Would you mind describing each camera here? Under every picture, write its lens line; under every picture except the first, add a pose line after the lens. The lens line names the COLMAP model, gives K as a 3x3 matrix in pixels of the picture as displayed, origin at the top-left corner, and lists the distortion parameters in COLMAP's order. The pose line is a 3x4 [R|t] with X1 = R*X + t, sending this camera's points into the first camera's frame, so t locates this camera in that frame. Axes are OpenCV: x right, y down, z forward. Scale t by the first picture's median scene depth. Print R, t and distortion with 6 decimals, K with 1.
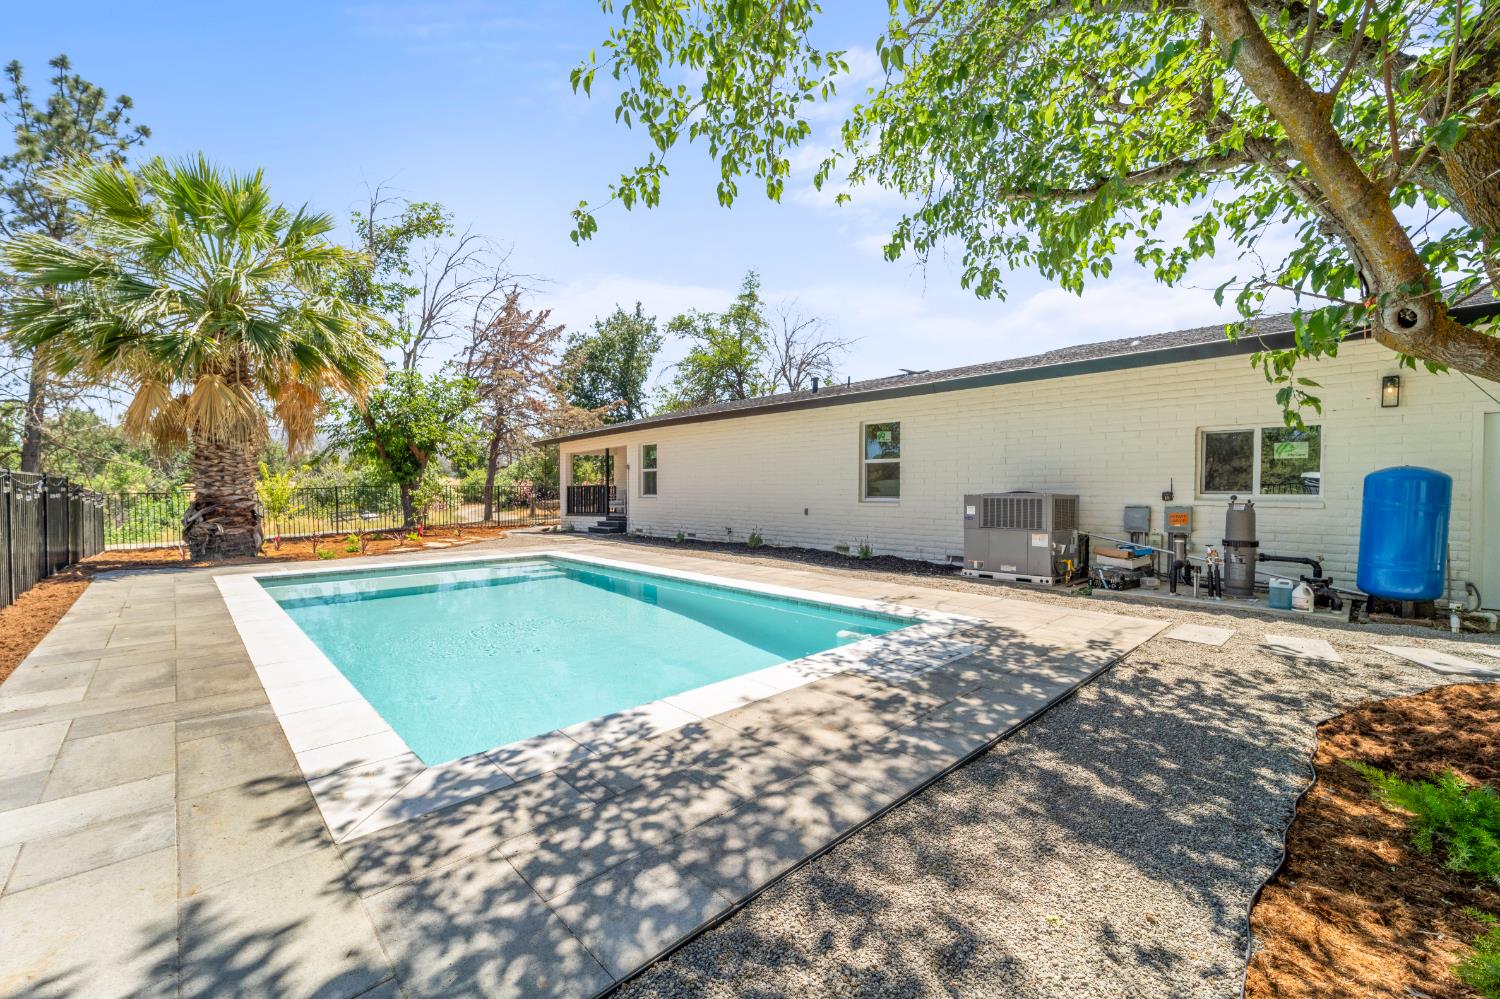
lens RADIAL K [[598.5, 0, 749.9], [0, 598.5, 496.2], [0, 0, 1]] dist [0.000820, 0.000024]
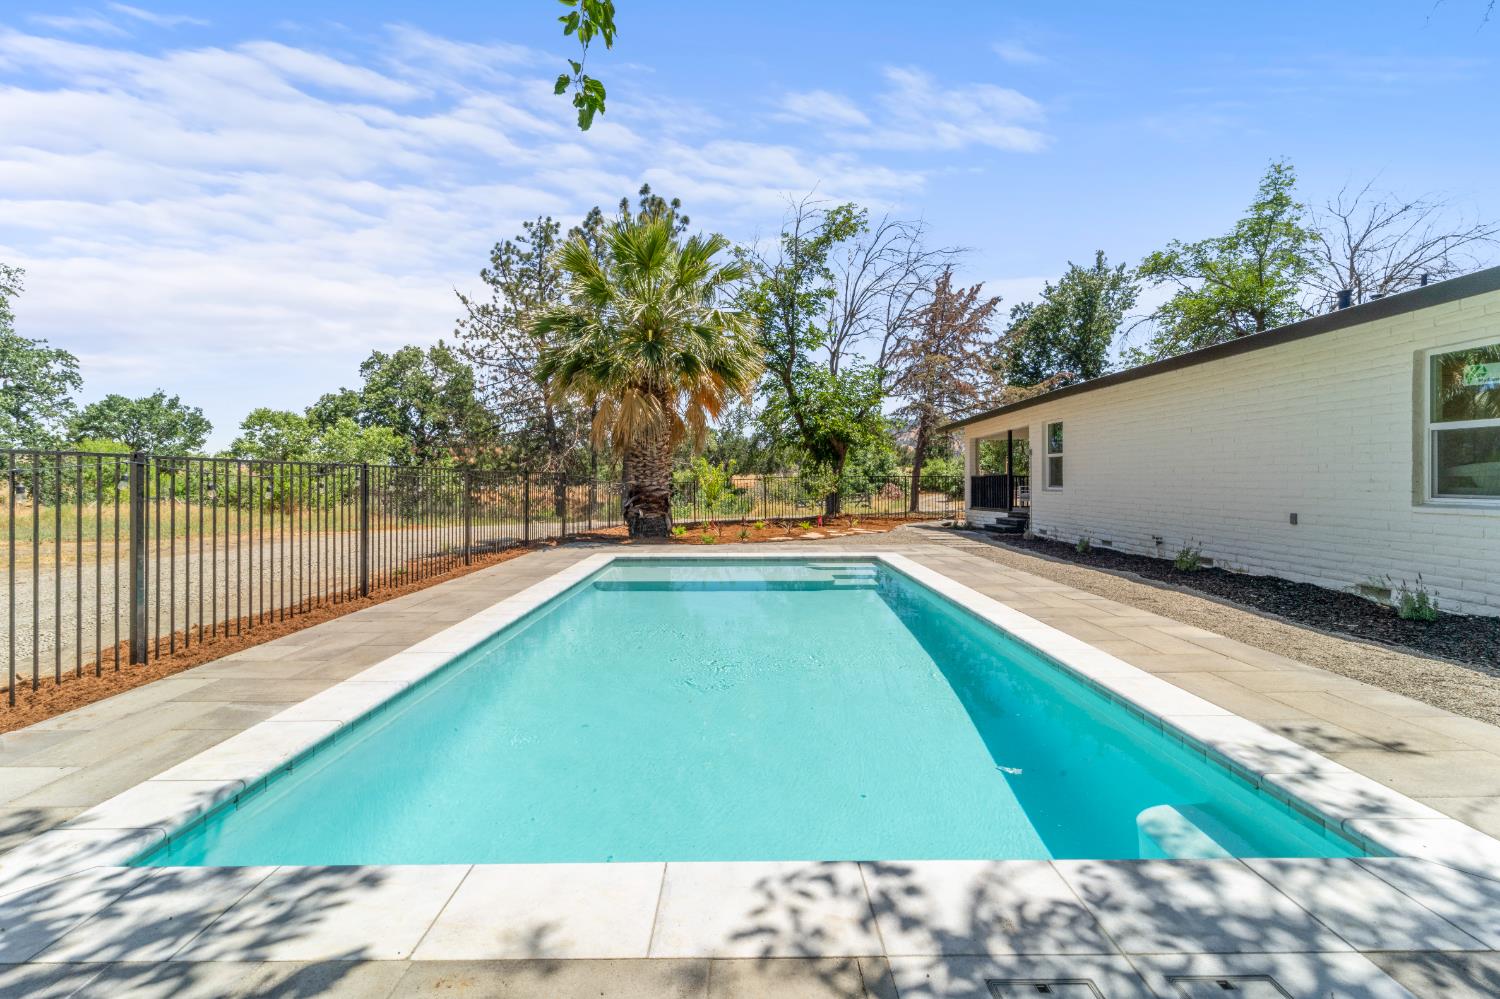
lens RADIAL K [[609.0, 0, 752.6], [0, 609.0, 472.5], [0, 0, 1]] dist [0.001810, -0.000059]
pose [[0.727491, -0.009495, -0.686052, 0.059169], [-0.004527, 0.999816, -0.018639, -0.002903], [0.686103, 0.016665, 0.727314, 0.098750]]
